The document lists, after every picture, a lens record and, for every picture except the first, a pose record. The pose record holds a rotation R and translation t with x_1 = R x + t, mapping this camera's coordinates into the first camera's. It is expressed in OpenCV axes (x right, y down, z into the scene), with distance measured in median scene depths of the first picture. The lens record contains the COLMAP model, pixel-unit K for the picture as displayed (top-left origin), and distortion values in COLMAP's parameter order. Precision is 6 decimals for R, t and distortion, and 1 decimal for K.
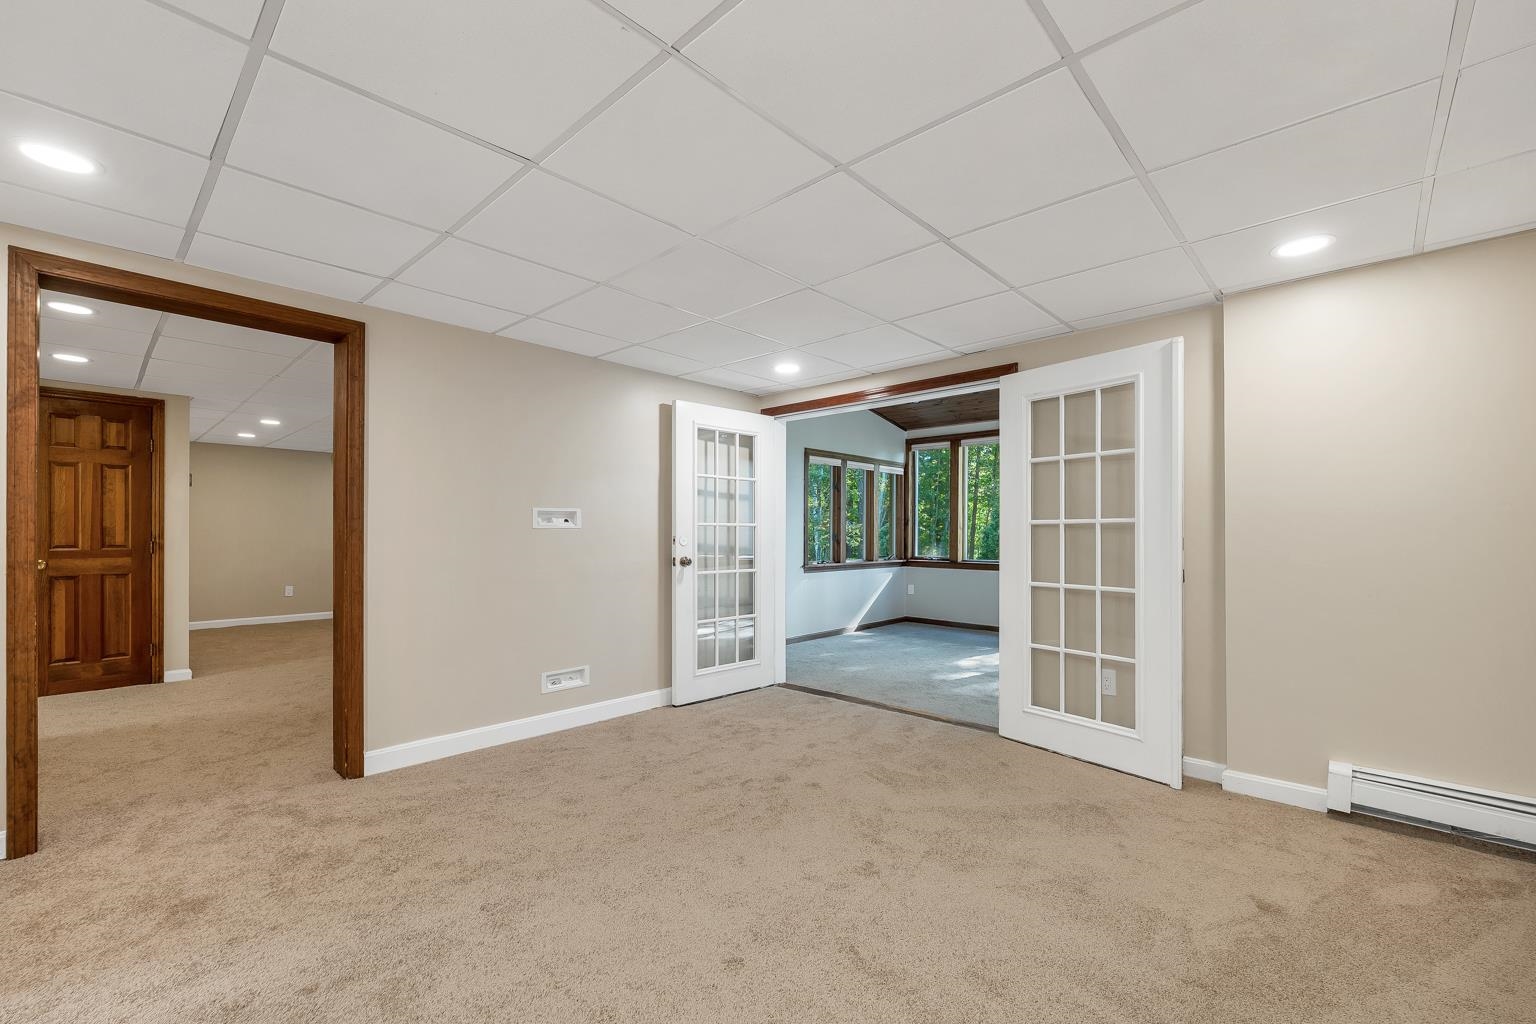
lens RADIAL K [[643.4, 0, 765.6], [0, 643.4, 534.5], [0, 0, 1]] dist [-0.000220, 0.000084]
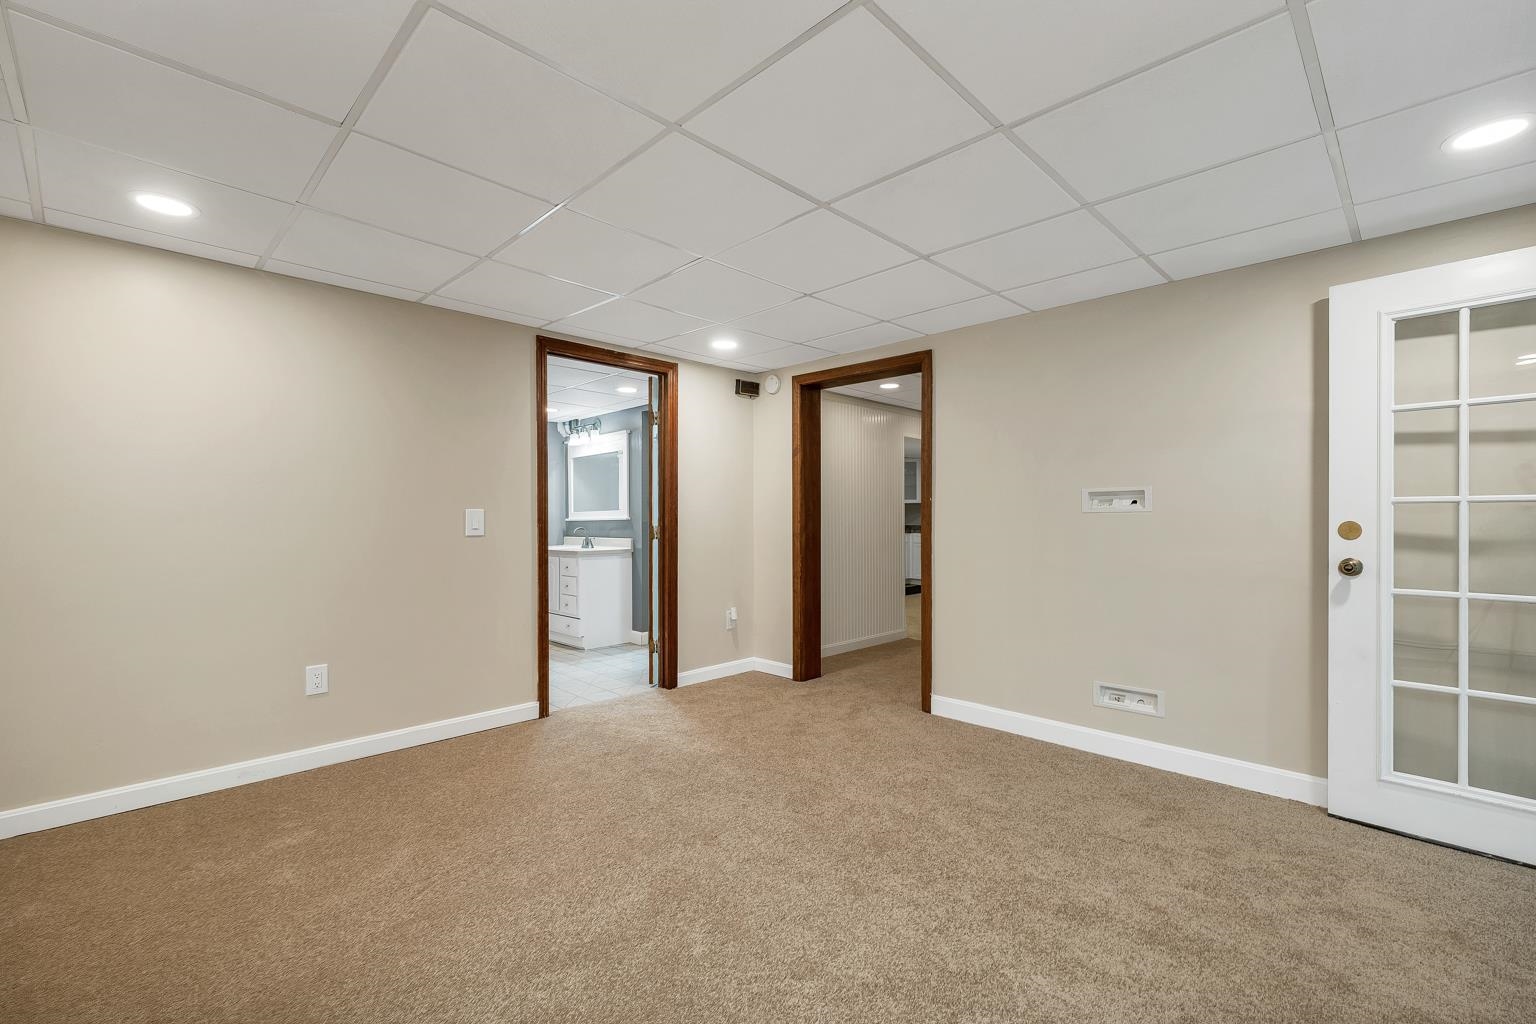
lens RADIAL K [[664.1, 0, 767.7], [0, 664.1, 518.6], [0, 0, 1]] dist [-0.001486, -0.000147]
pose [[-0.029043, 0.000917, -0.999578, 0.534323], [0.002662, 0.999996, 0.000840, -0.002644], [0.999575, -0.002637, -0.029045, 0.574402]]
